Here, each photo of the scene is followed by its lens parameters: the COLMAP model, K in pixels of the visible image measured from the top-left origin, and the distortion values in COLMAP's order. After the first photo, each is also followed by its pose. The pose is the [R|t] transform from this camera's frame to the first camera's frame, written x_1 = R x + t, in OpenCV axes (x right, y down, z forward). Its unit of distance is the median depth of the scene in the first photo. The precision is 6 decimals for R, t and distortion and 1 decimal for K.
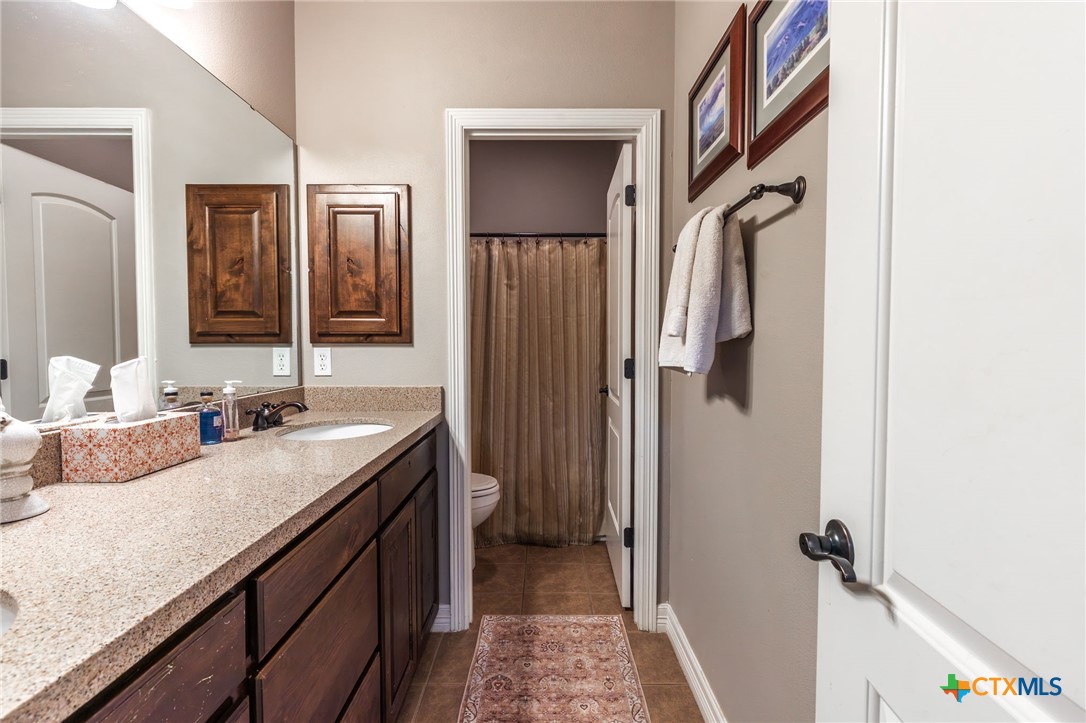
lens RADIAL K [[485.7, 0, 543.4], [0, 485.7, 360.4], [0, 0, 1]] dist [0.006491, -0.001485]
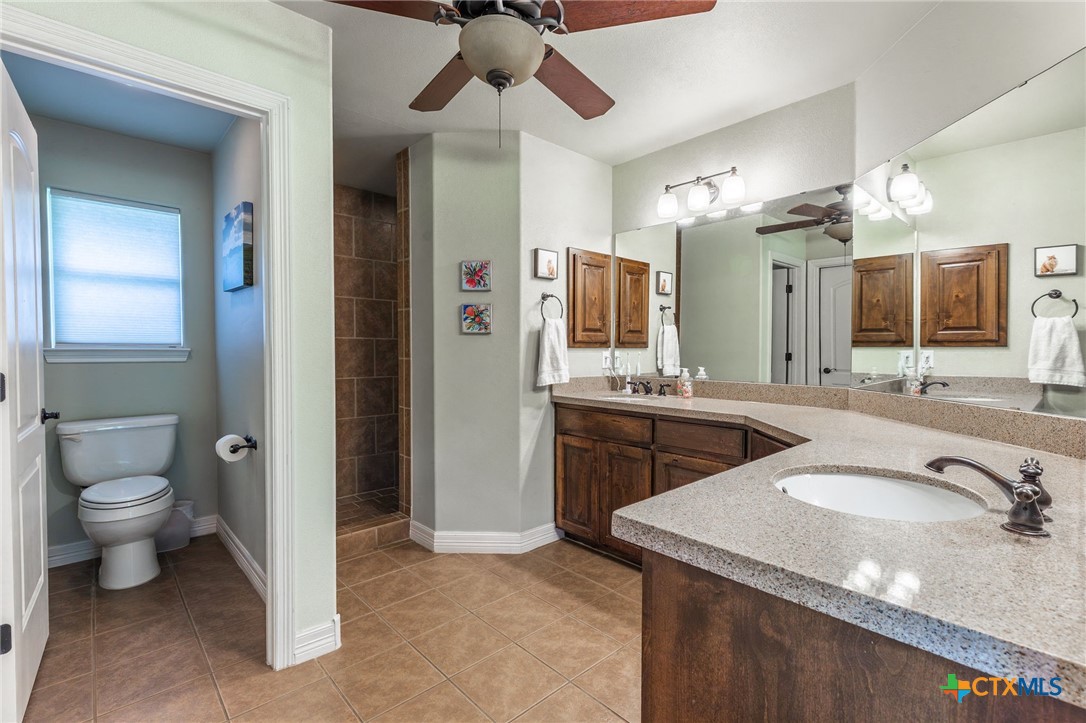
lens RADIAL K [[485.7, 0, 542.2], [0, 485.7, 359.6], [0, 0, 1]] dist [0.006491, -0.001485]
pose [[0.679944, 0.009873, -0.733198, -0.138234], [-0.019521, 0.999799, -0.004640, 0.042909], [0.733004, 0.017468, 0.680000, -1.125679]]
